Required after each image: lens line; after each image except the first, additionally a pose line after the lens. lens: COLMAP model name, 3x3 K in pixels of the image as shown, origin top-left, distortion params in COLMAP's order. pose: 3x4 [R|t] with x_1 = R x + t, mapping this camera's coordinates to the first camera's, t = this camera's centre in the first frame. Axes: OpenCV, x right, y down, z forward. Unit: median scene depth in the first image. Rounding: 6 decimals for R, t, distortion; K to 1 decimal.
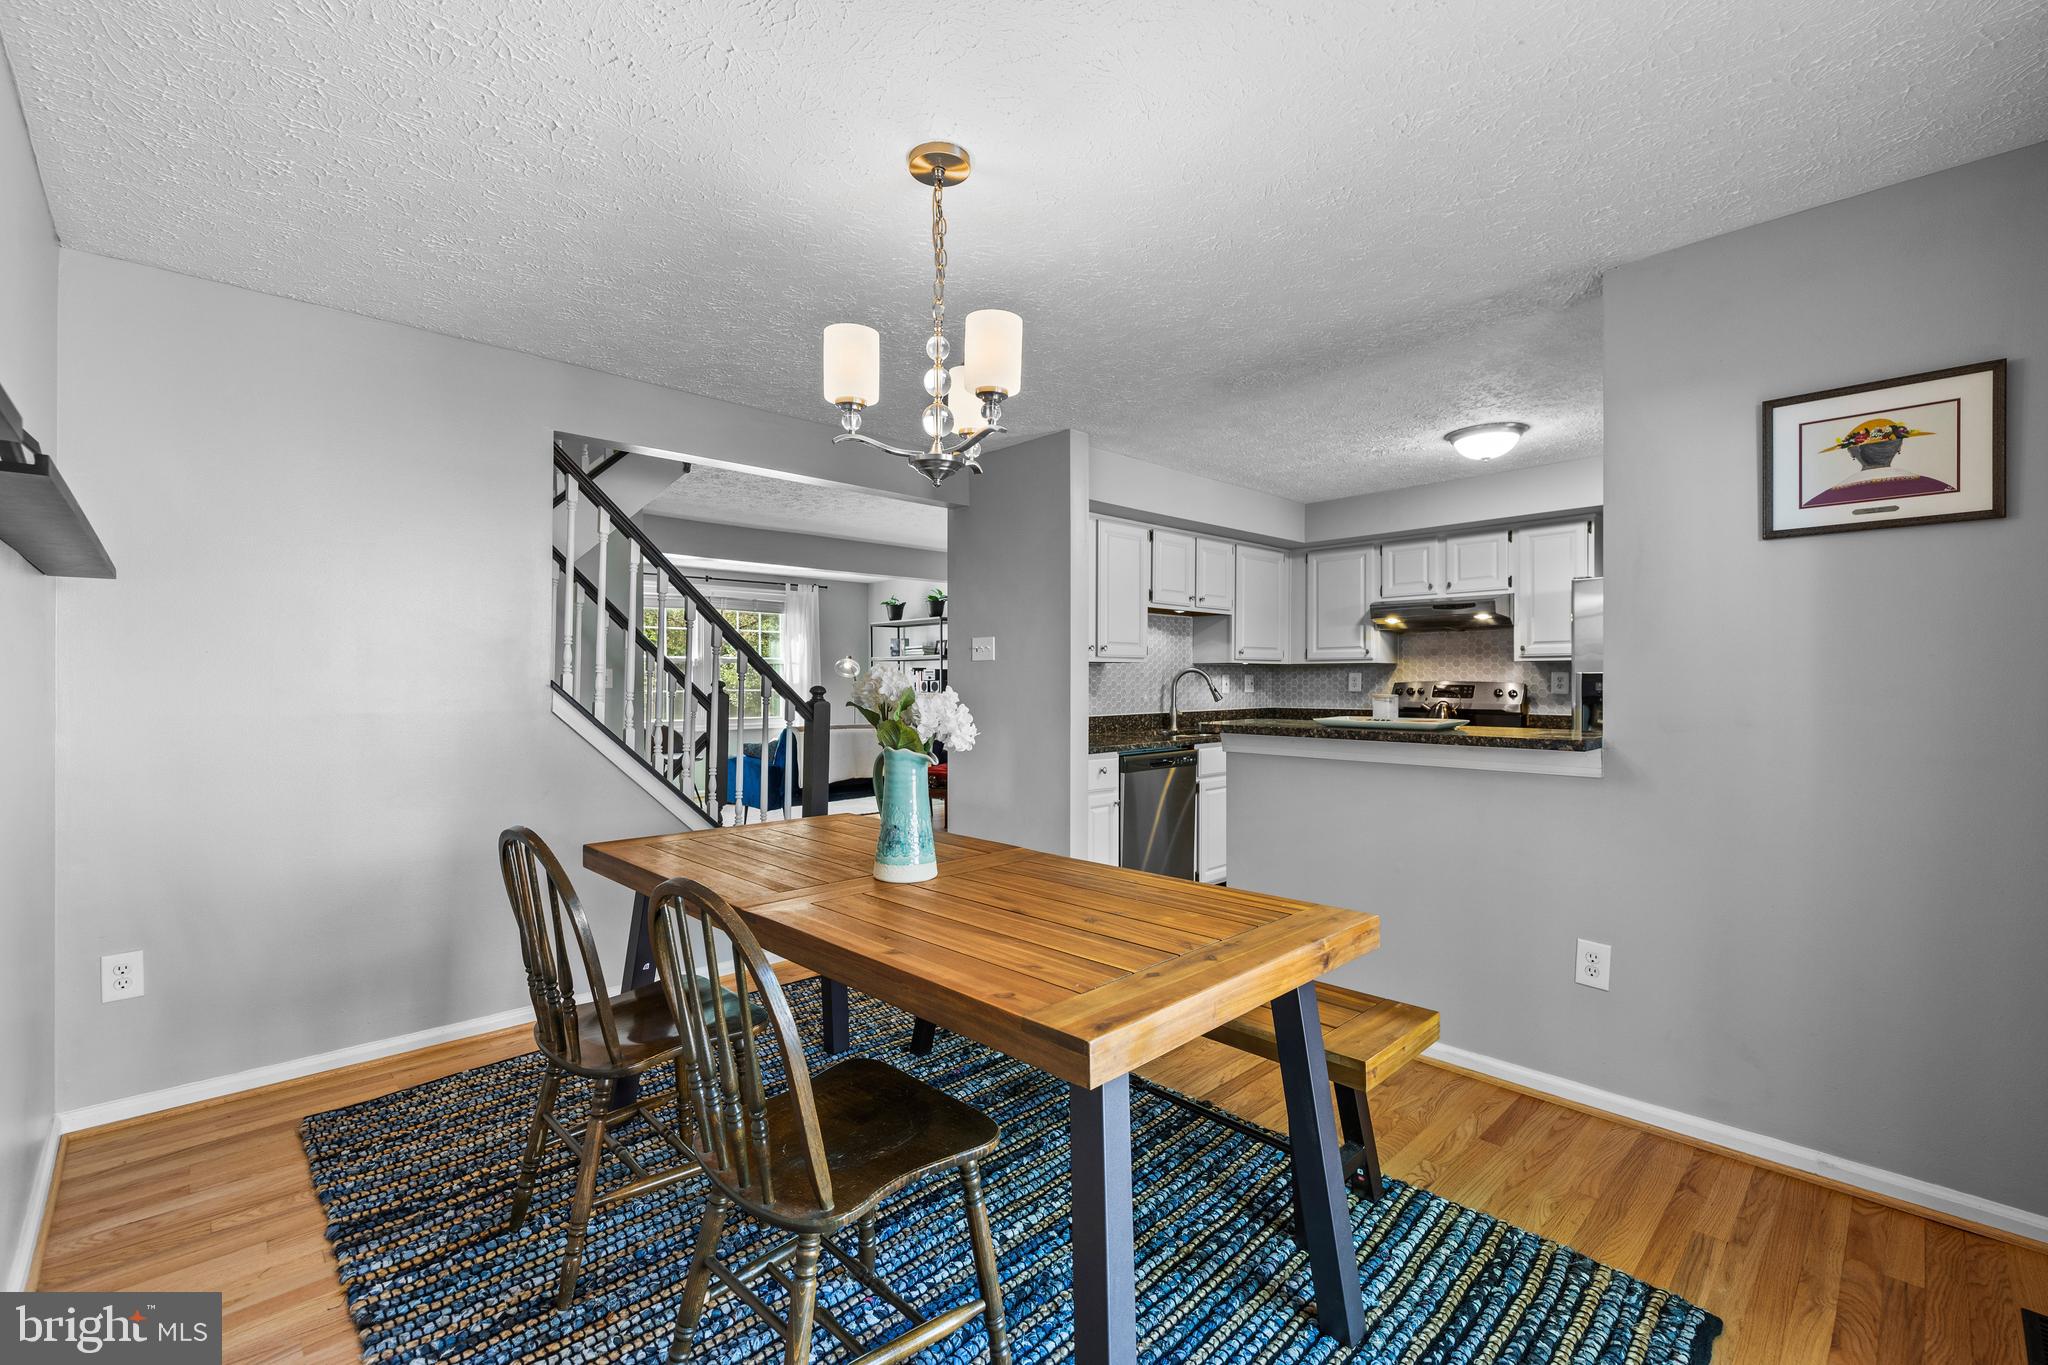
lens RADIAL K [[879.3, 0, 1024.0], [0, 879.3, 682.5], [0, 0, 1]] dist [0.005014, 0.000078]
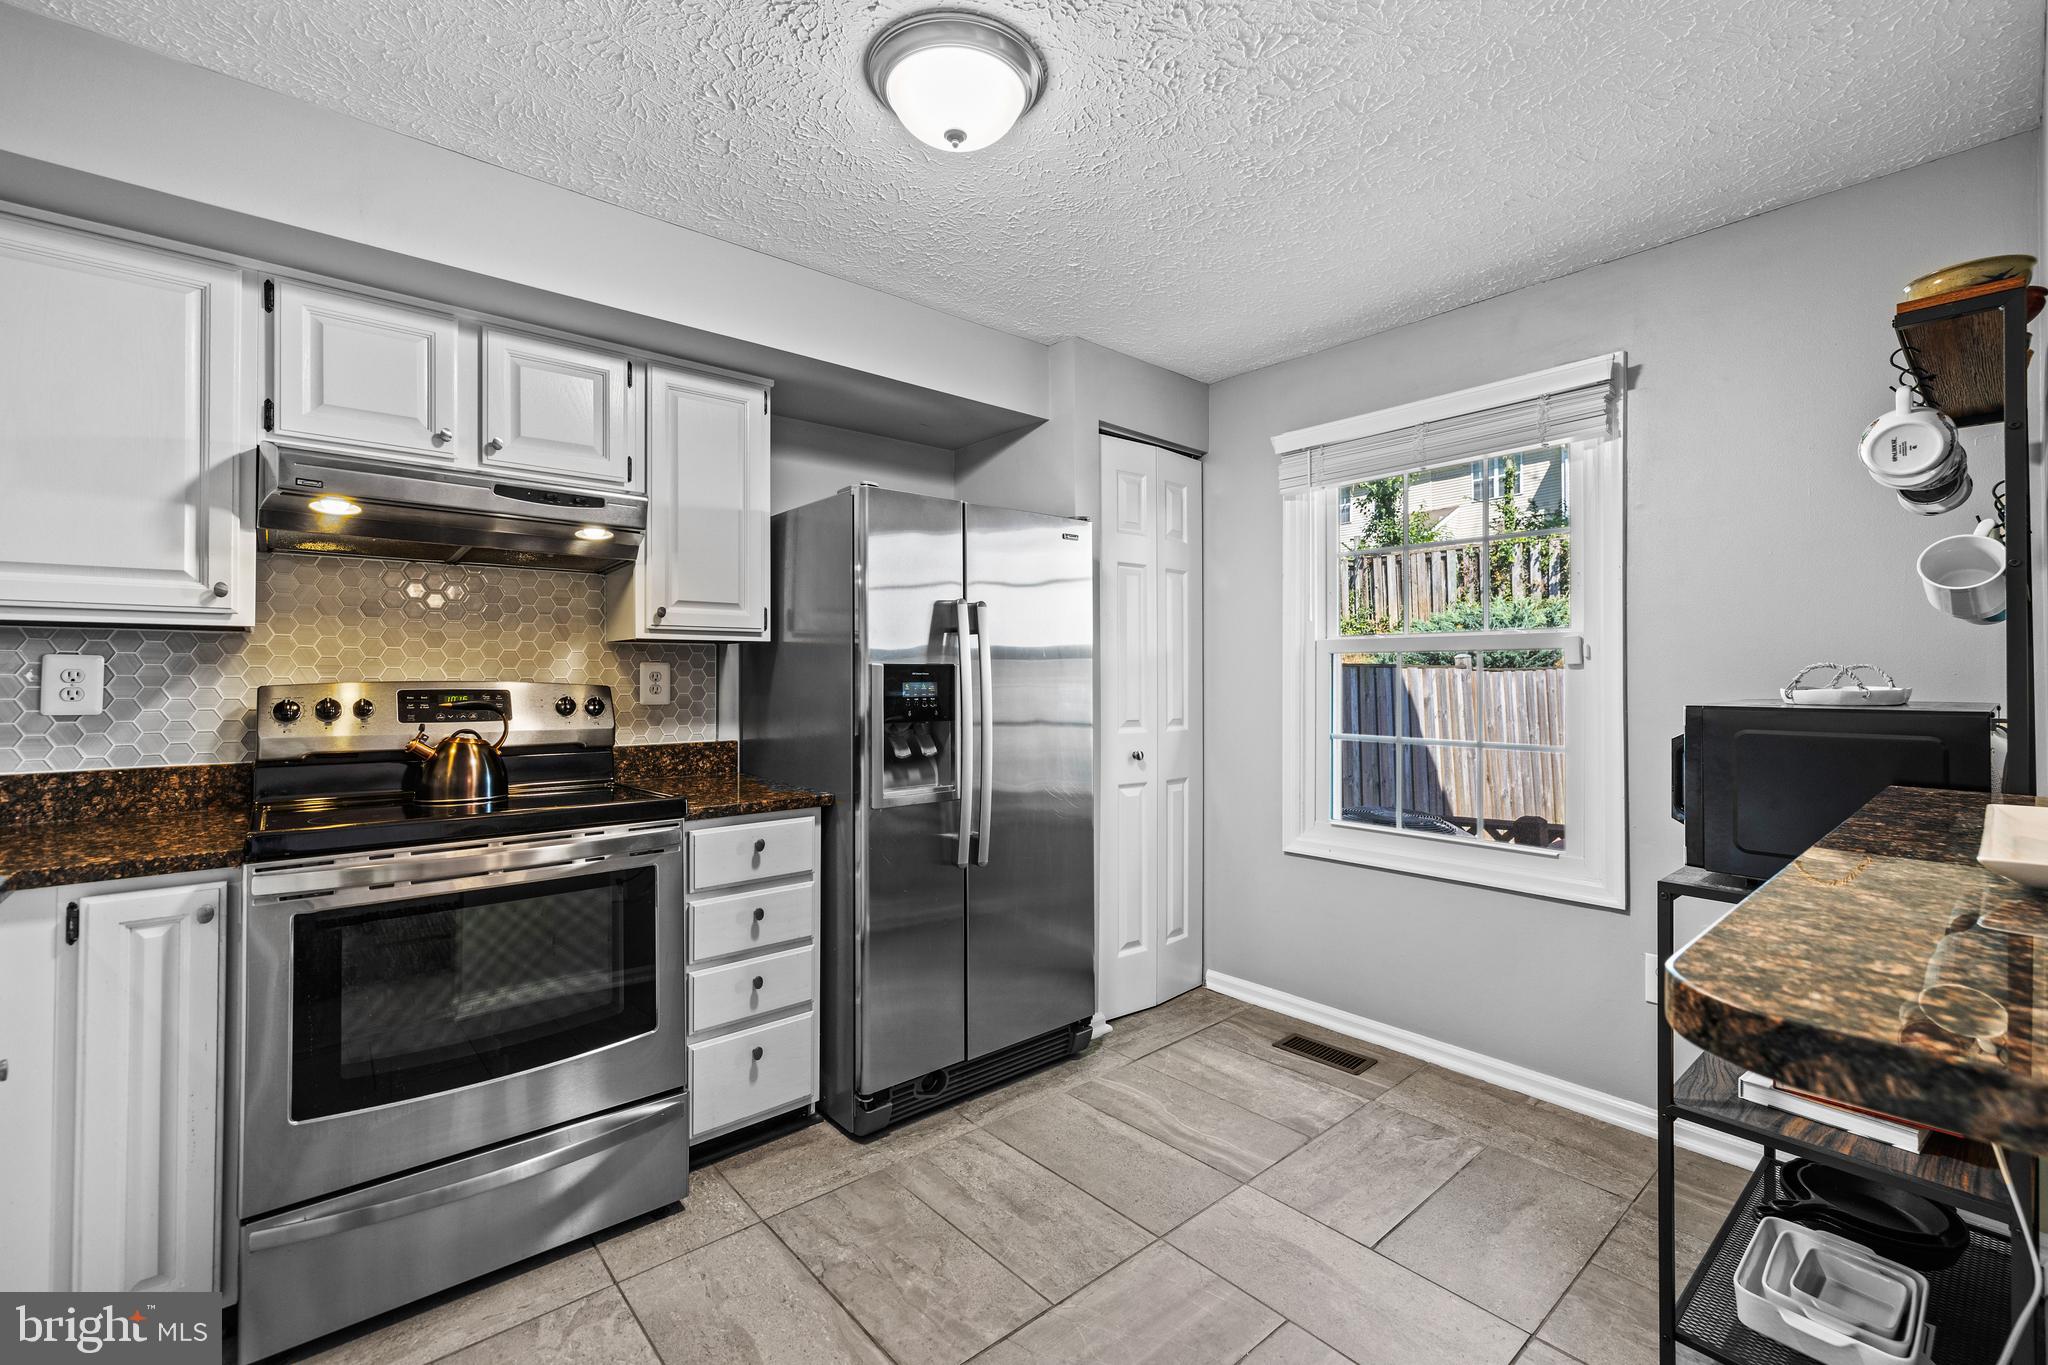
lens RADIAL K [[879.3, 0, 1024.0], [0, 879.3, 682.5], [0, 0, 1]] dist [0.005014, 0.000078]
pose [[0.050193, -0.003087, 0.998735, 0.047926], [0.002303, 0.999993, 0.002975, -0.000740], [-0.998737, 0.002150, 0.050200, 0.405738]]
